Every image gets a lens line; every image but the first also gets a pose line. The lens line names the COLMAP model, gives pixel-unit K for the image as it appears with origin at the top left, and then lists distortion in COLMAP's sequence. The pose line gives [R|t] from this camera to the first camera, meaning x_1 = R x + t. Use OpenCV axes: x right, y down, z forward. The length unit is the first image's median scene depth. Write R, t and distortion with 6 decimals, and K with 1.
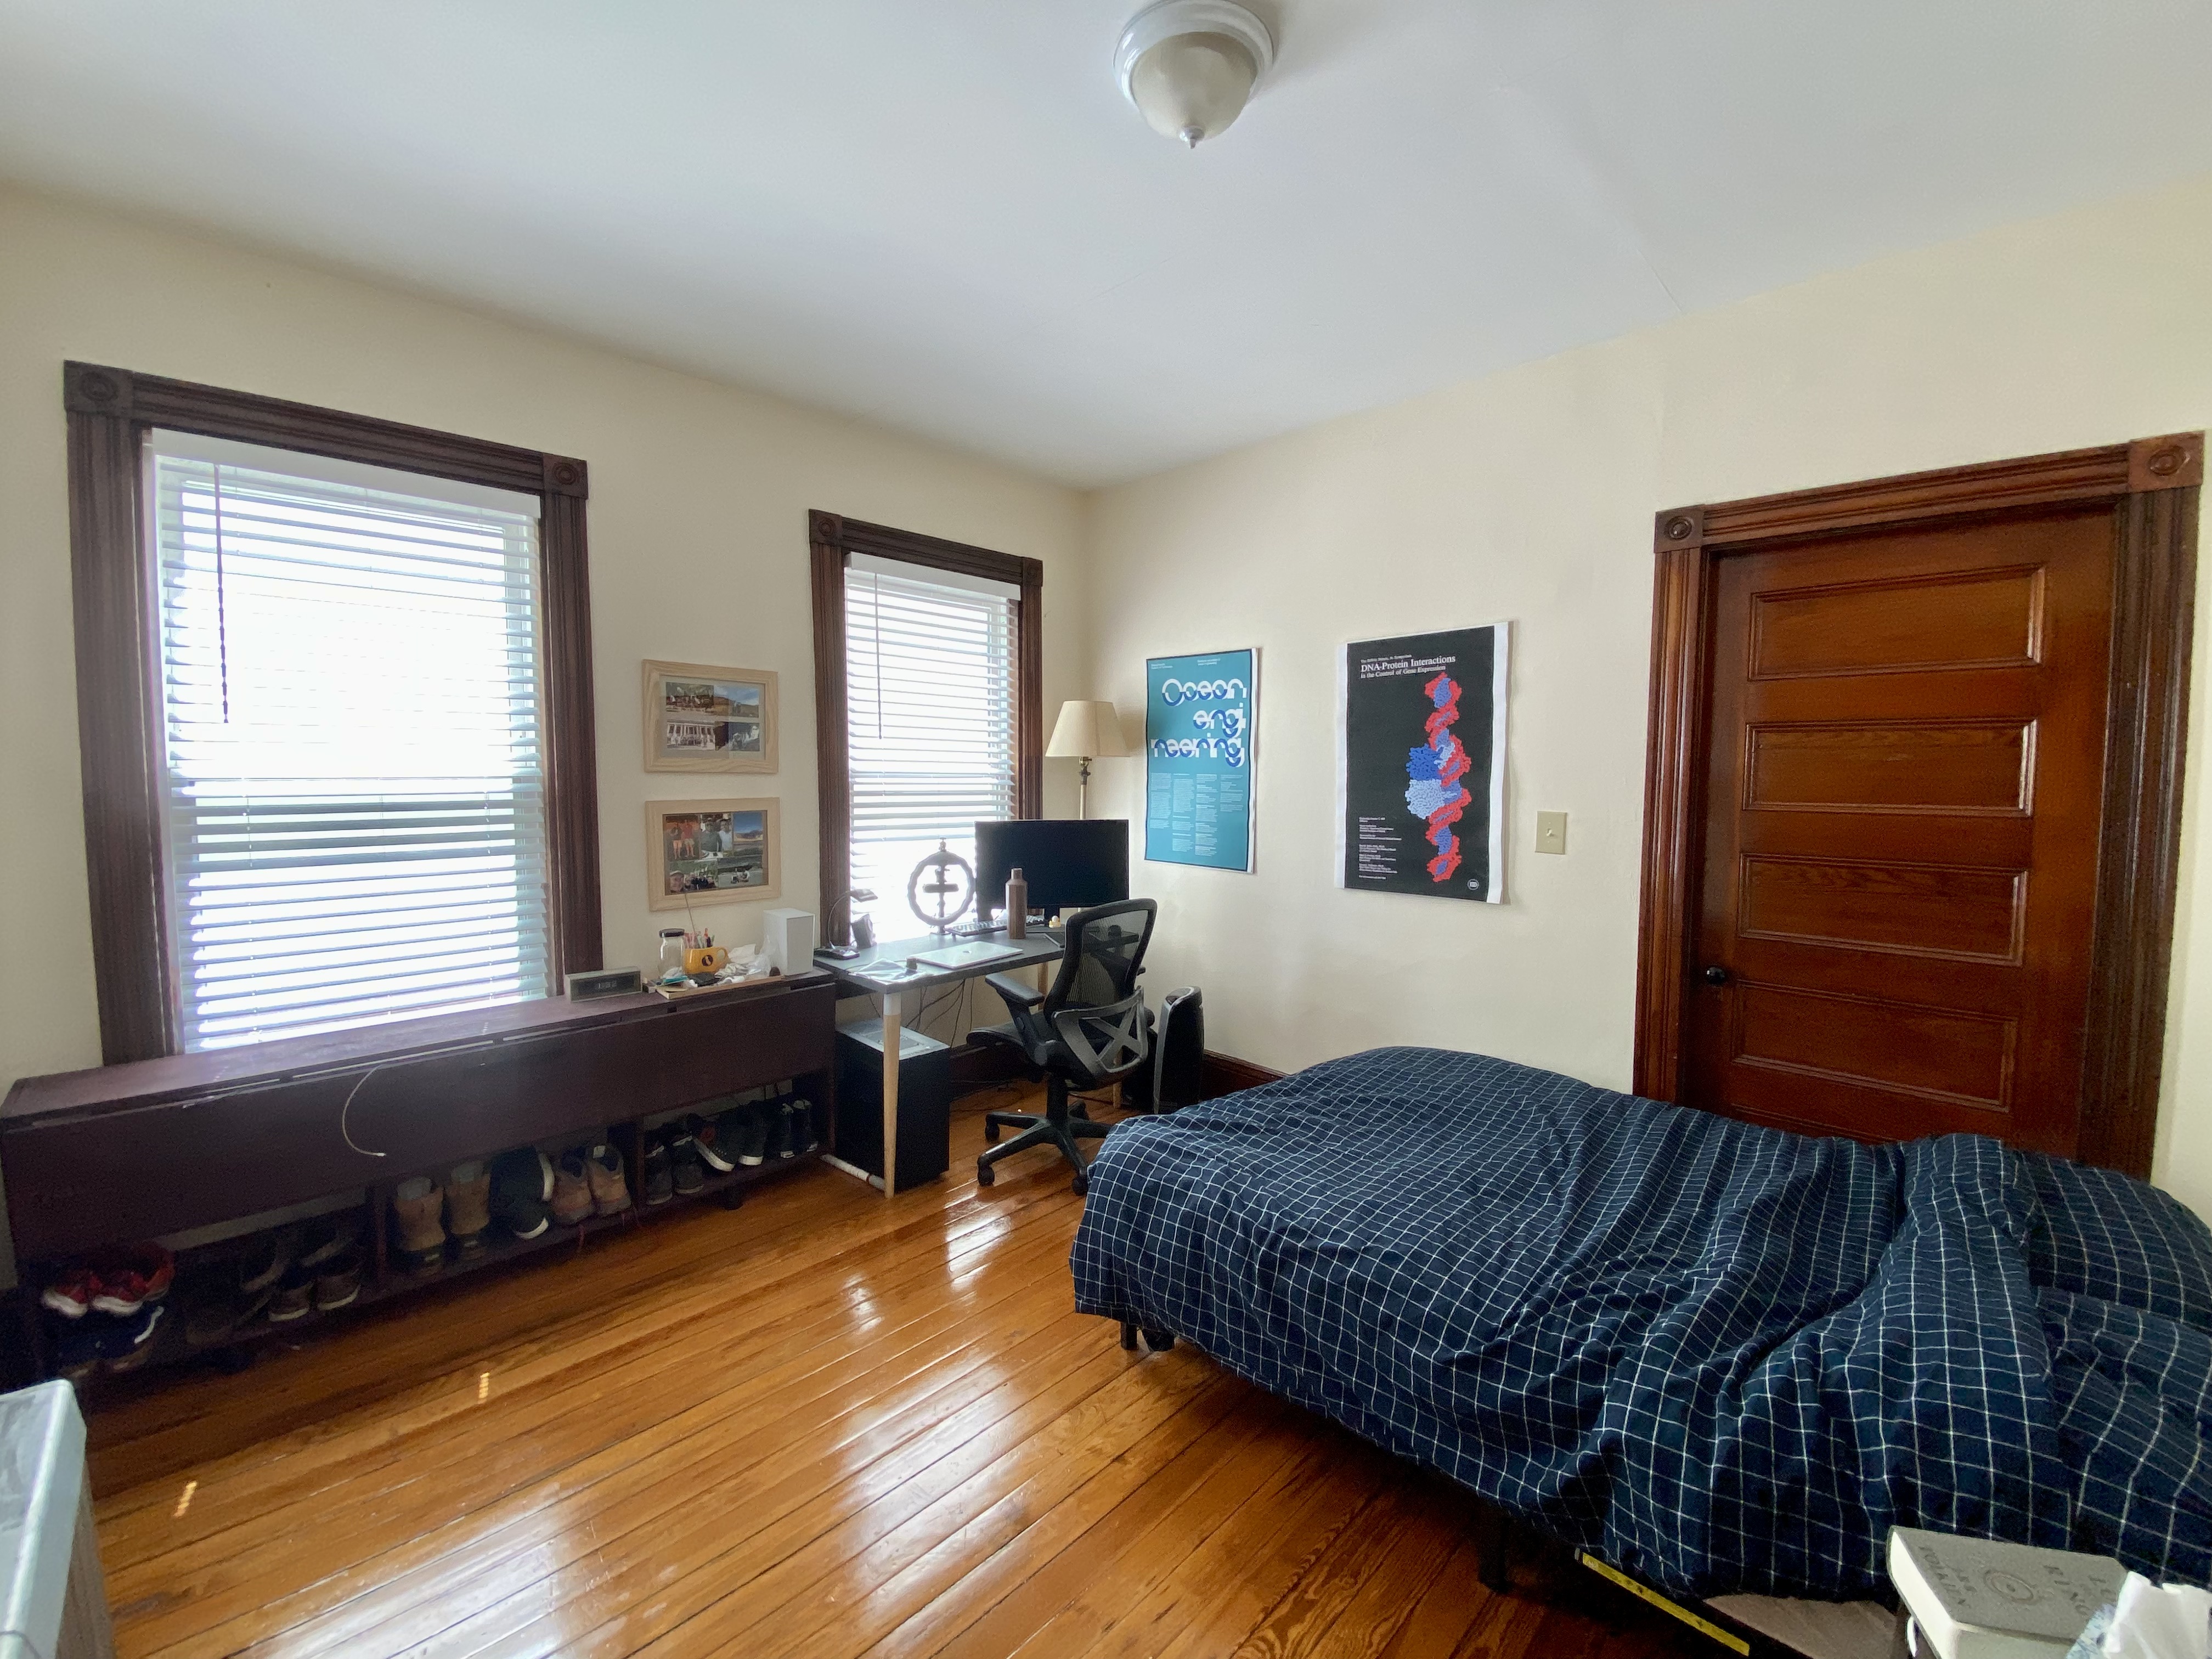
lens RADIAL K [[896.7, 0, 1111.2], [0, 896.7, 823.5], [0, 0, 1]] dist [0.017744, -0.022108]
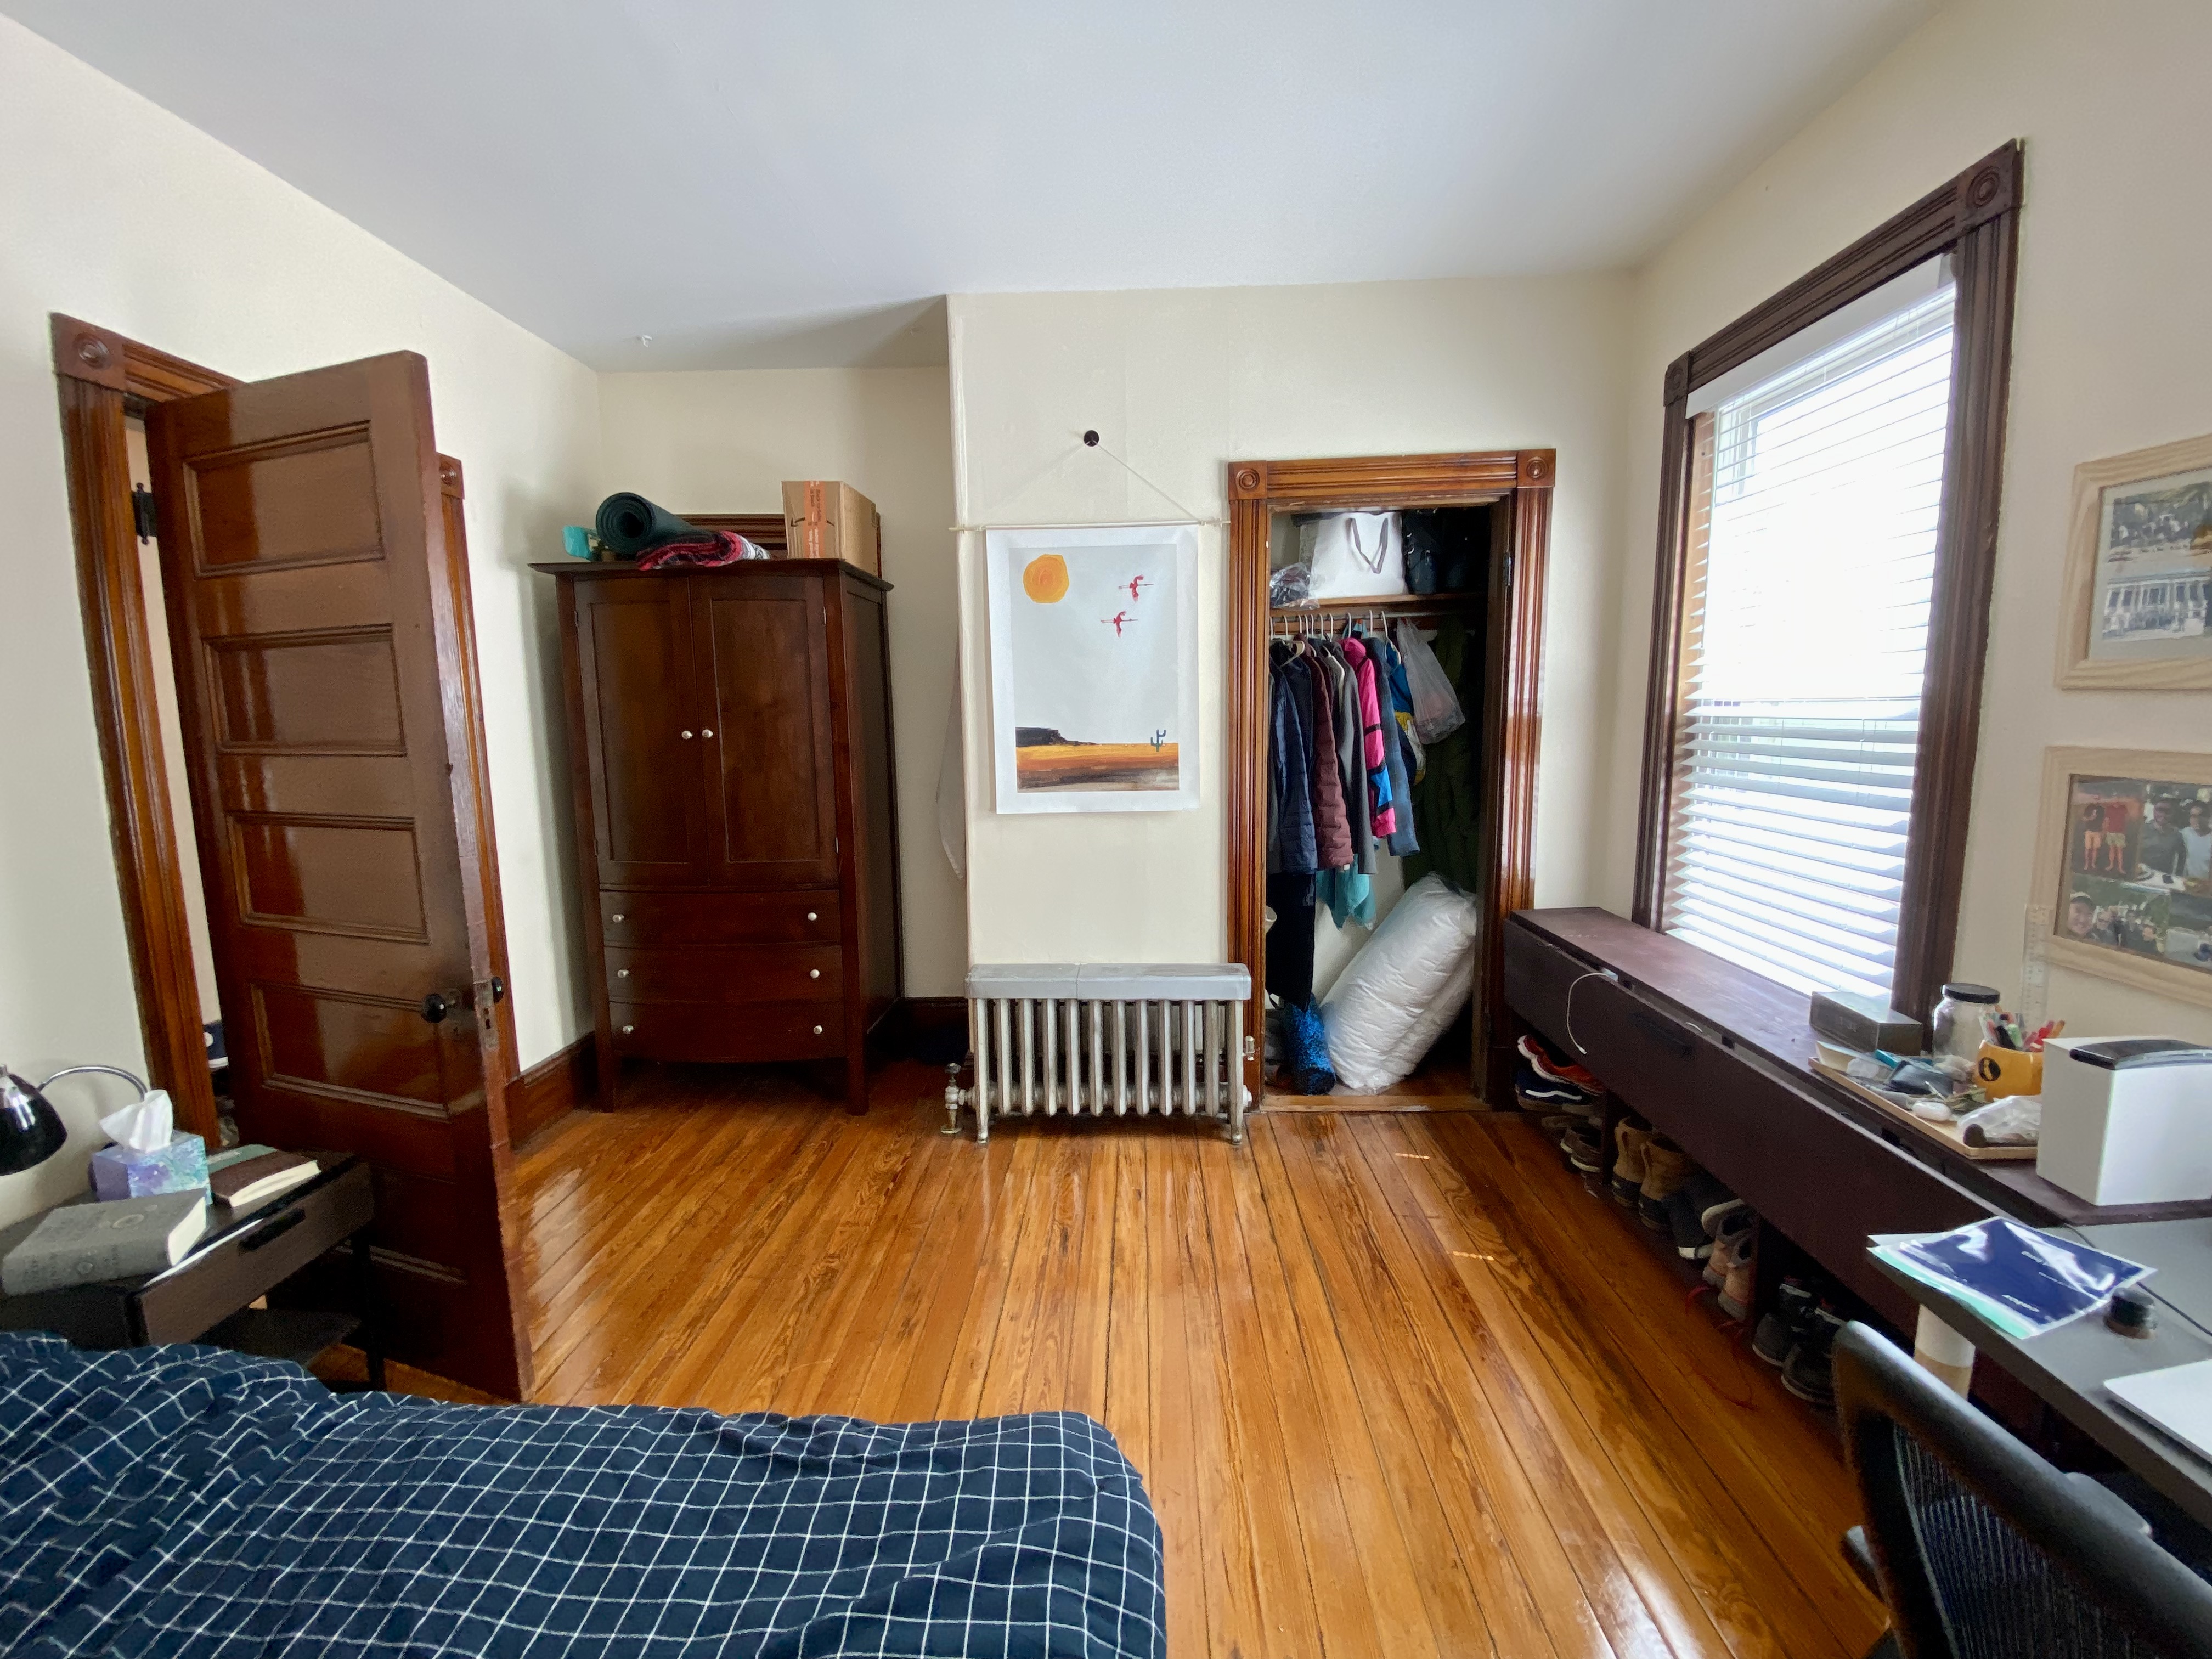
lens RADIAL K [[896.7, 0, 1111.2], [0, 896.7, 823.5], [0, 0, 1]] dist [0.017744, -0.022108]
pose [[-0.738201, 0.086443, -0.669019, 0.223852], [-0.040975, 0.984179, 0.172376, -0.045560], [0.673335, 0.154662, -0.722980, 0.991532]]
